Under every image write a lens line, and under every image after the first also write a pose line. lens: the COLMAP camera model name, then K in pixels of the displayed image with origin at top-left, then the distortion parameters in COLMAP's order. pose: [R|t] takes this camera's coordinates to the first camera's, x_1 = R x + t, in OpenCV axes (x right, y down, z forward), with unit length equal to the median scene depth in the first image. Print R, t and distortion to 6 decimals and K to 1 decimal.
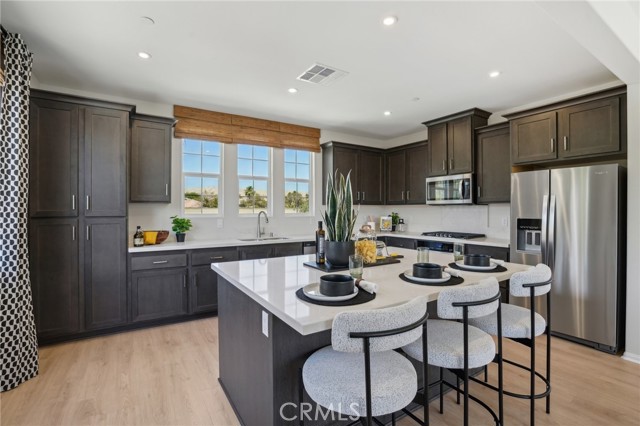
lens RADIAL K [[299.0, 0, 315.6], [0, 299.0, 211.9], [0, 0, 1]] dist [-0.014687, 0.003753]
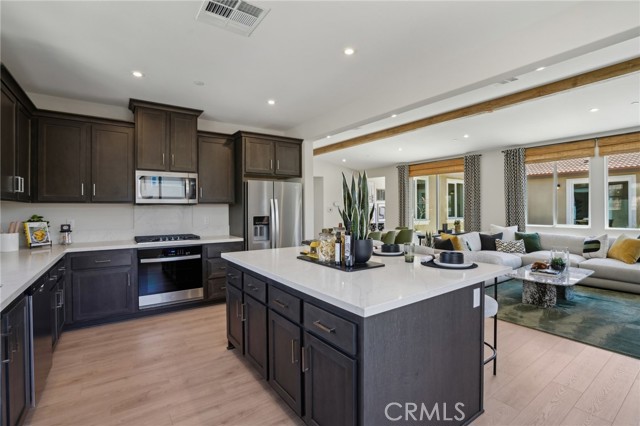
lens RADIAL K [[299.0, 0, 318.7], [0, 299.0, 211.1], [0, 0, 1]] dist [-0.014687, 0.003753]
pose [[-0.063098, -0.006178, 0.997988, -0.517637], [0.017441, 0.999821, 0.007293, -0.002397], [-0.997855, 0.017866, -0.062979, 0.646949]]
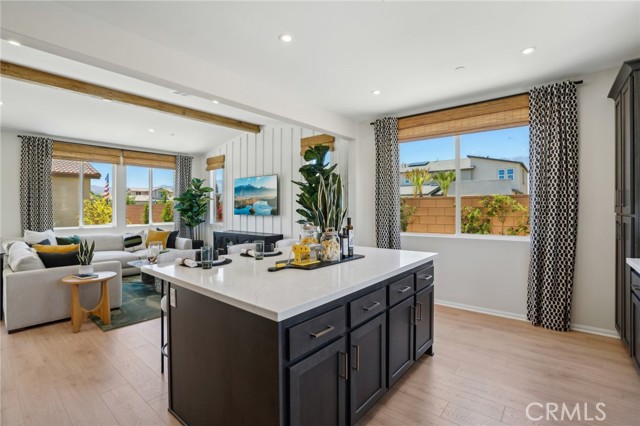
lens RADIAL K [[299.0, 0, 317.2], [0, 299.0, 210.6], [0, 0, 1]] dist [-0.014687, 0.003753]
pose [[-0.950439, 0.005556, -0.310860, 0.268958], [-0.000677, 0.999801, 0.019940, -0.008094], [0.310909, 0.019162, -0.950246, 1.138708]]
